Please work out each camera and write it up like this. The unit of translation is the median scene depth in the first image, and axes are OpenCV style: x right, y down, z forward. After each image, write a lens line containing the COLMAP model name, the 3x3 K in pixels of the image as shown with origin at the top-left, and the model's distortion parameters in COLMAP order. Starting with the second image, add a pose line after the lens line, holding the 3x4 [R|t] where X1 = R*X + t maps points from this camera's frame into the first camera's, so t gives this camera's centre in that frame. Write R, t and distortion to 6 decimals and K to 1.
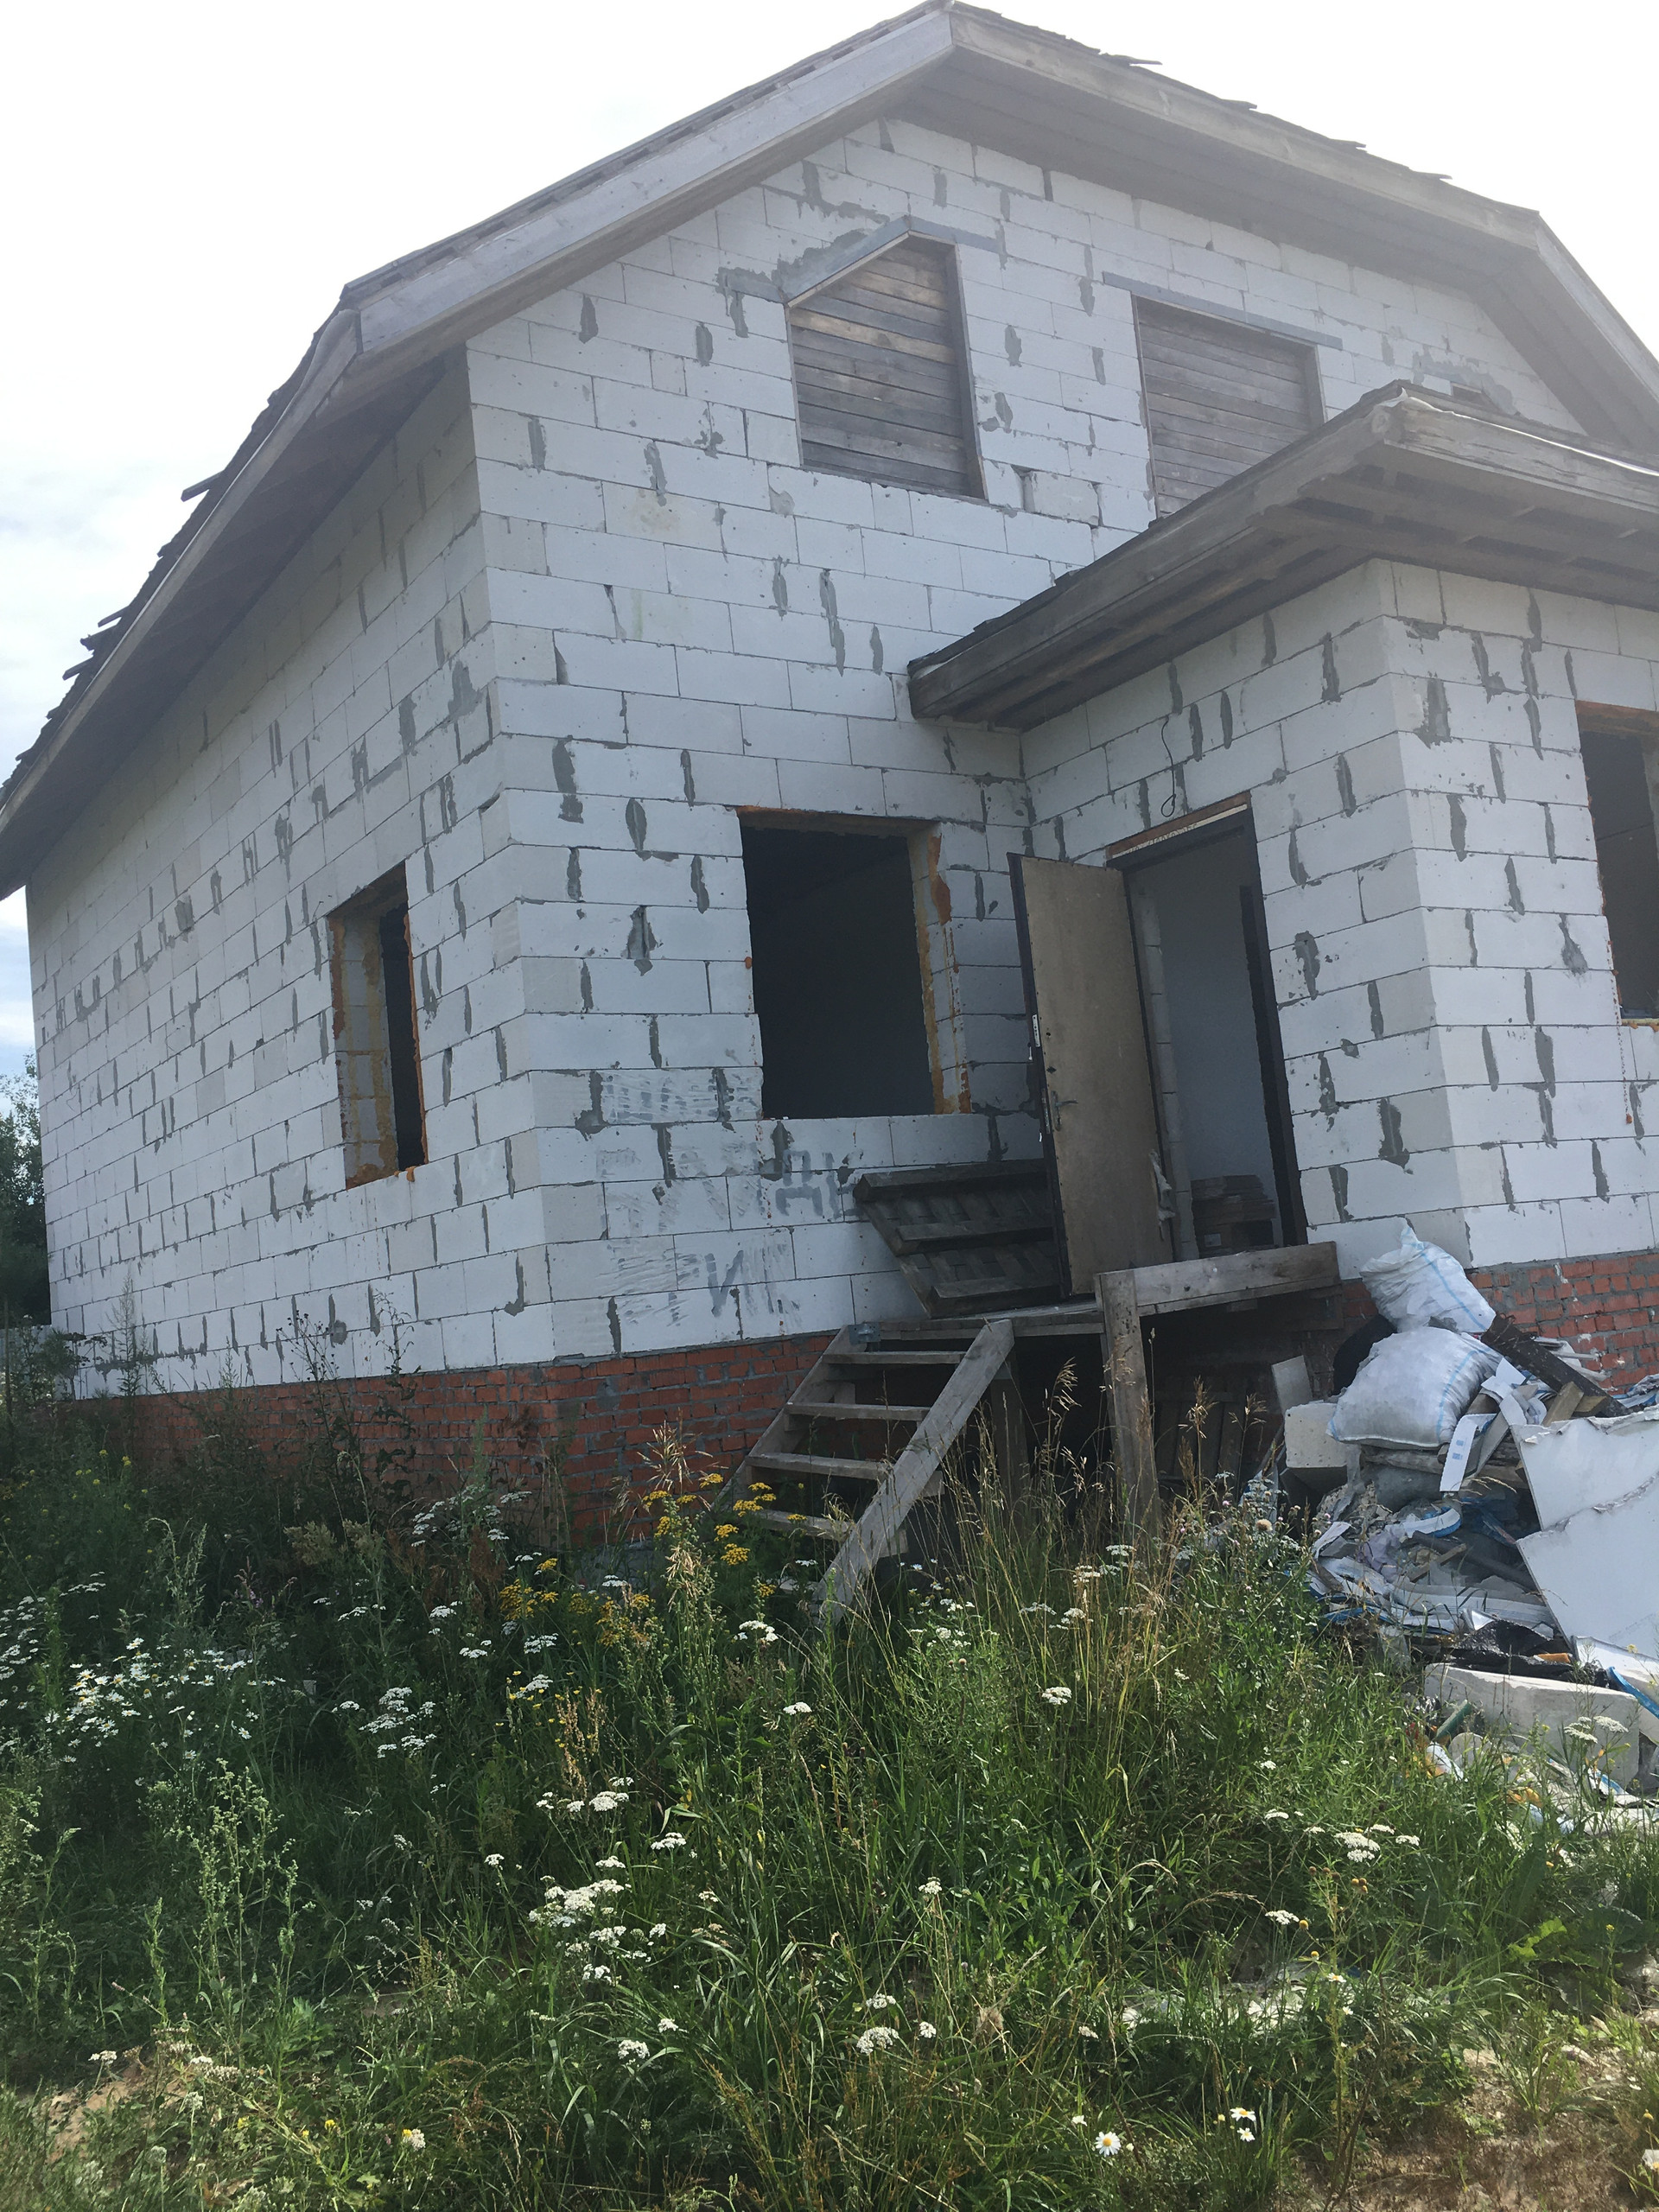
lens RADIAL K [[1882.3, 0, 828.8], [0, 1882.3, 1102.8], [0, 0, 1]] dist [0.070284, -0.030491]
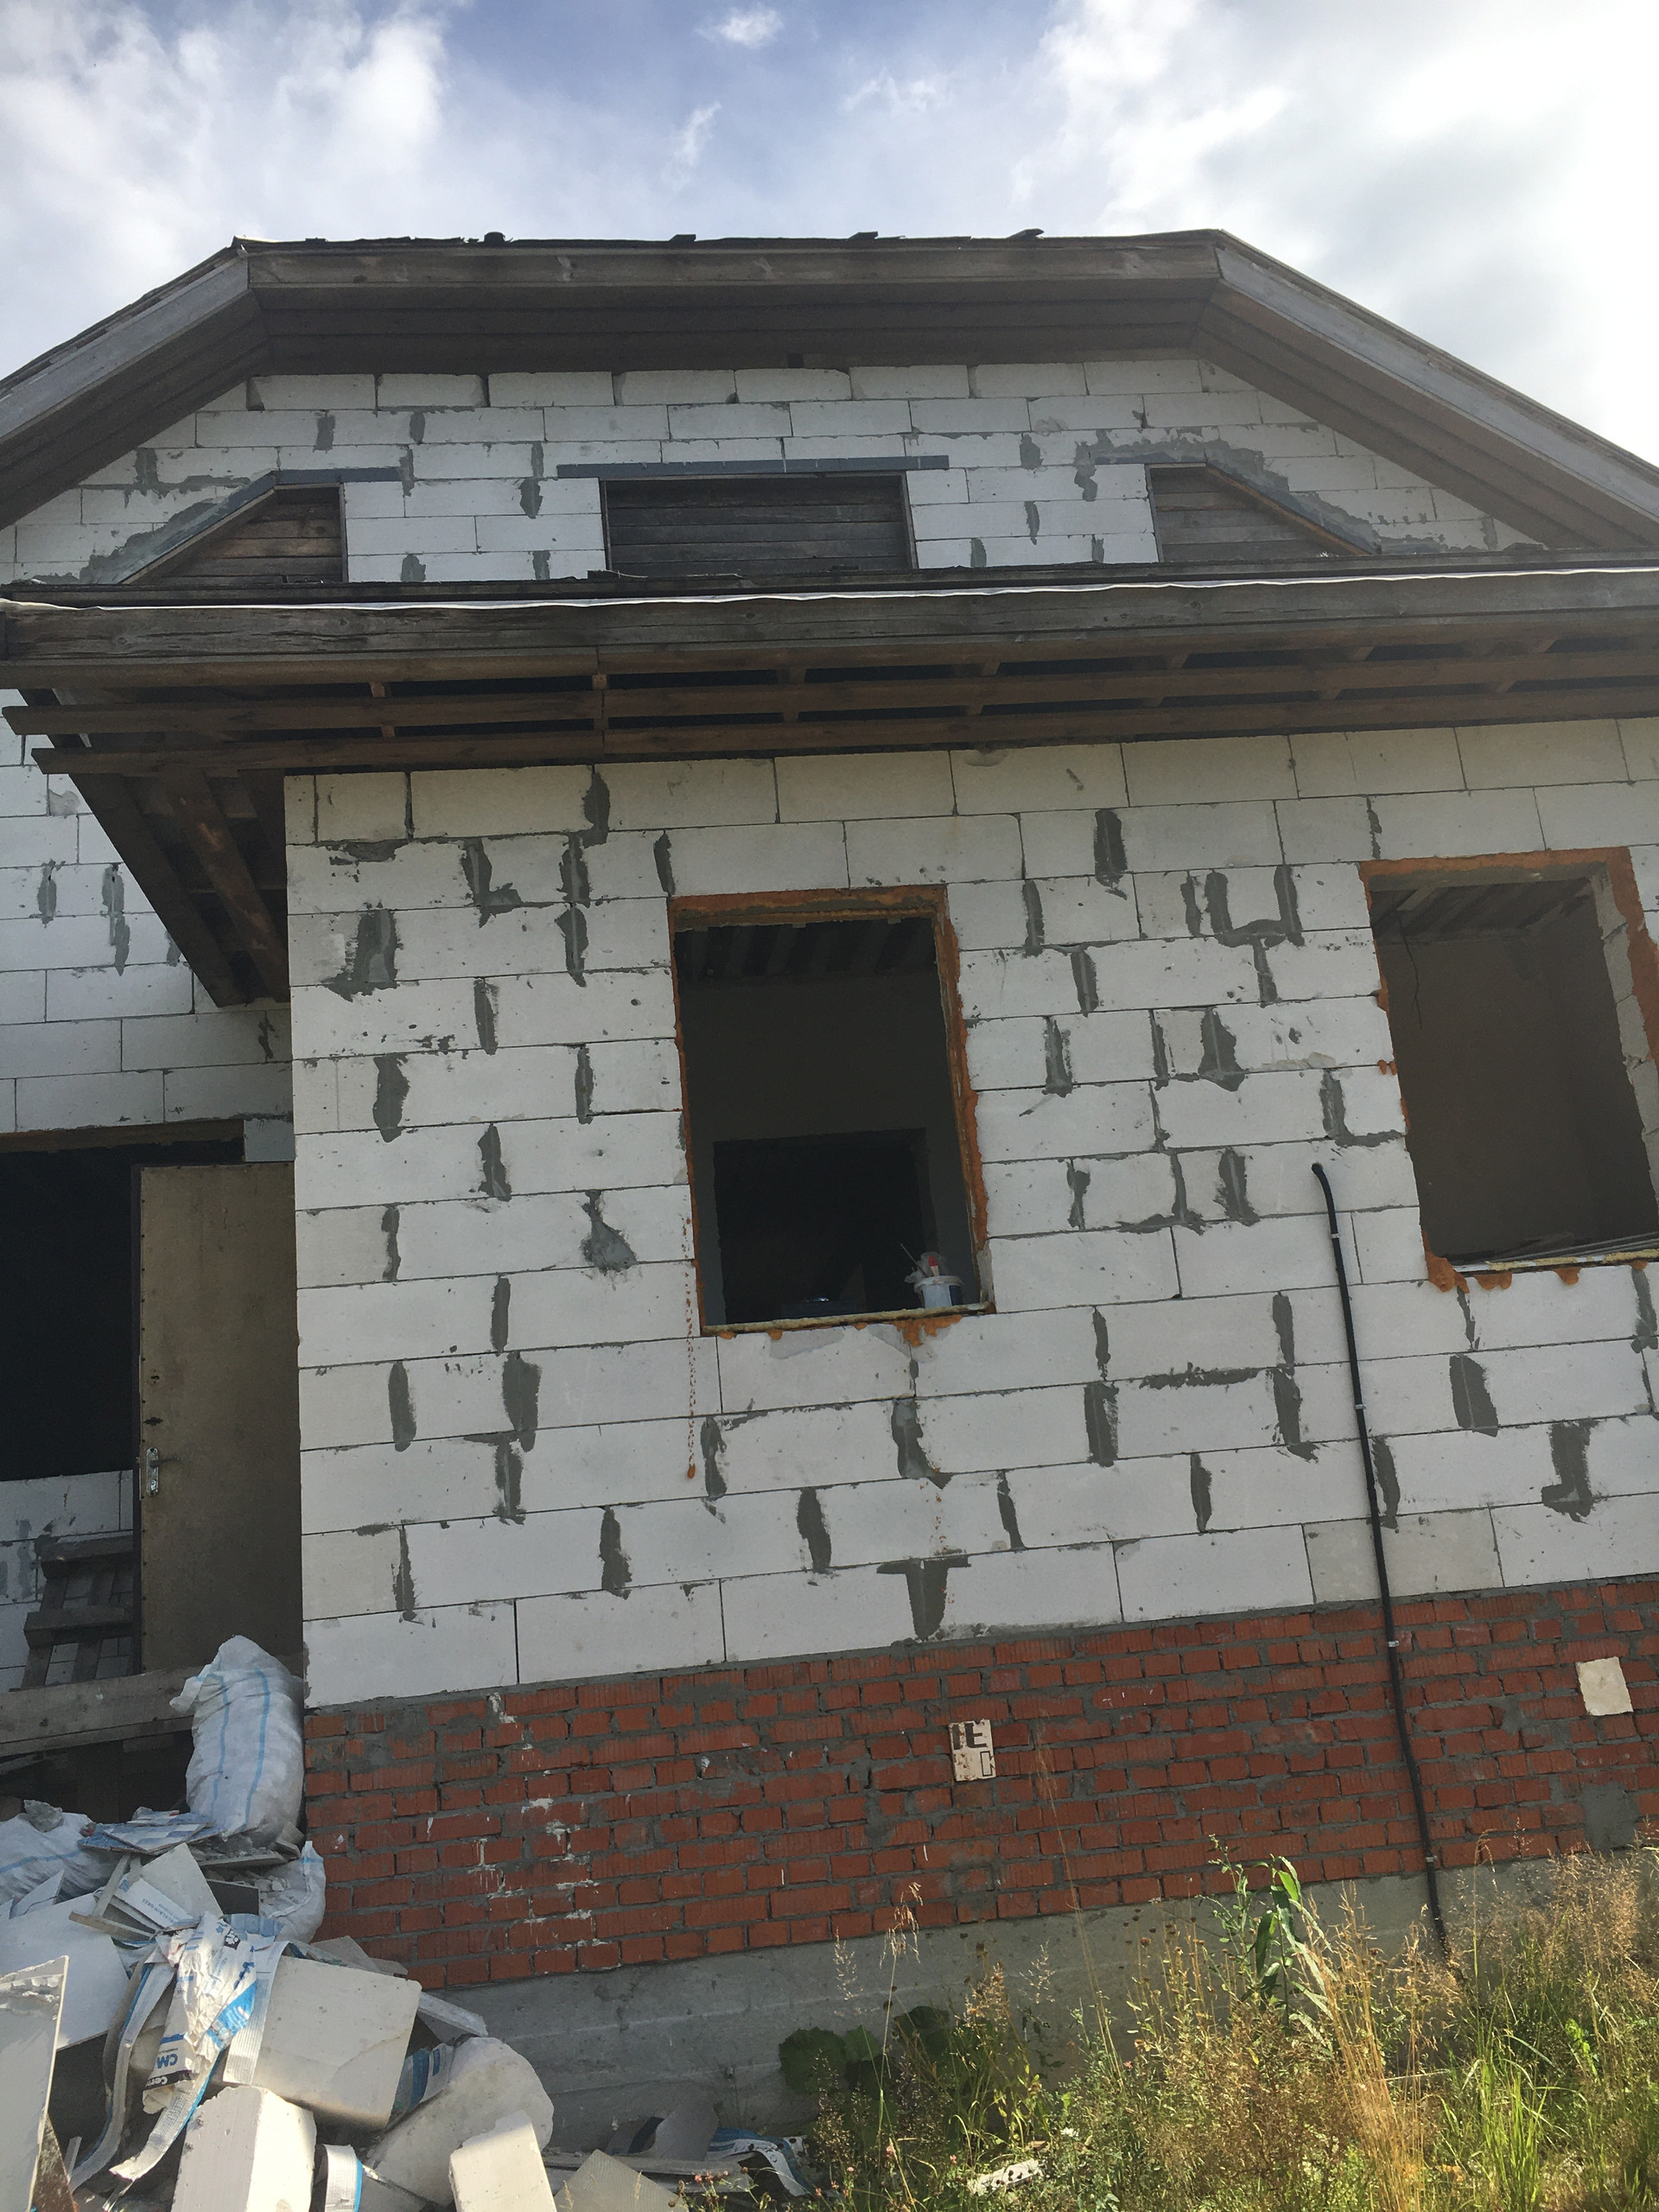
lens RADIAL K [[1882.3, 0, 830.6], [0, 1882.3, 1110.8], [0, 0, 1]] dist [0.070284, -0.030491]
pose [[0.885894, -0.102592, -0.452400, 0.791258], [0.054474, 0.991498, -0.118173, -0.038554], [0.460677, 0.080045, 0.883951, 0.392000]]
